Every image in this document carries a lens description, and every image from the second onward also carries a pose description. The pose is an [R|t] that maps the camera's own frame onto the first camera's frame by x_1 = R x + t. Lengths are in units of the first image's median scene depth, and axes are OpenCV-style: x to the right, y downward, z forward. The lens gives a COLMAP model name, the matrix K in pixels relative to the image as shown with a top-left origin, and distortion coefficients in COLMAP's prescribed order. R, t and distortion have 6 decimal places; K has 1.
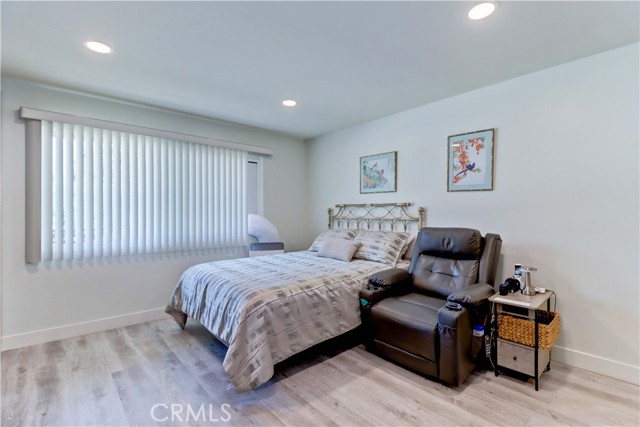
lens RADIAL K [[296.4, 0, 330.3], [0, 296.4, 220.9], [0, 0, 1]] dist [0.017607, -0.011277]
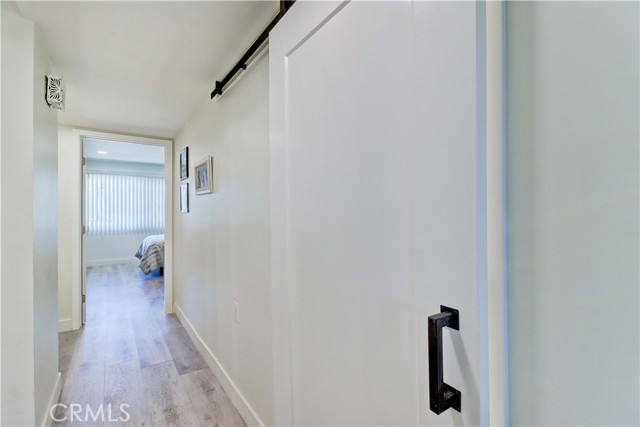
lens RADIAL K [[296.4, 0, 330.8], [0, 296.4, 207.9], [0, 0, 1]] dist [0.017607, -0.011277]
pose [[0.993957, -0.009743, -0.109338, 0.391573], [0.004849, 0.998978, -0.044936, 0.015252], [0.109664, 0.044134, 0.992988, -0.369585]]
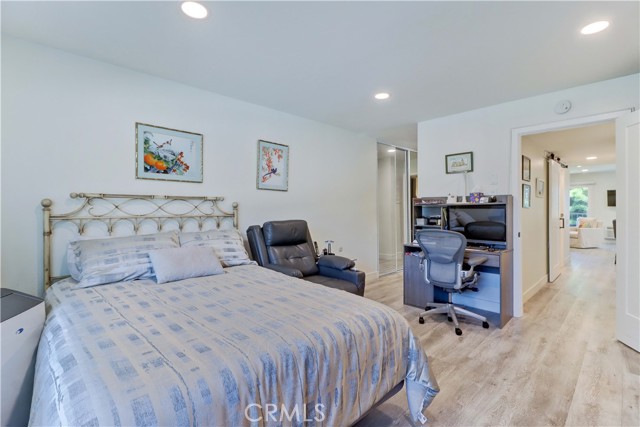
lens RADIAL K [[296.4, 0, 320.8], [0, 296.4, 211.5], [0, 0, 1]] dist [0.017607, -0.011277]
pose [[-0.031751, -0.009941, 0.999446, -0.692029], [0.030806, 0.999466, 0.010920, -0.019134], [-0.999021, 0.031136, -0.031428, 0.773654]]
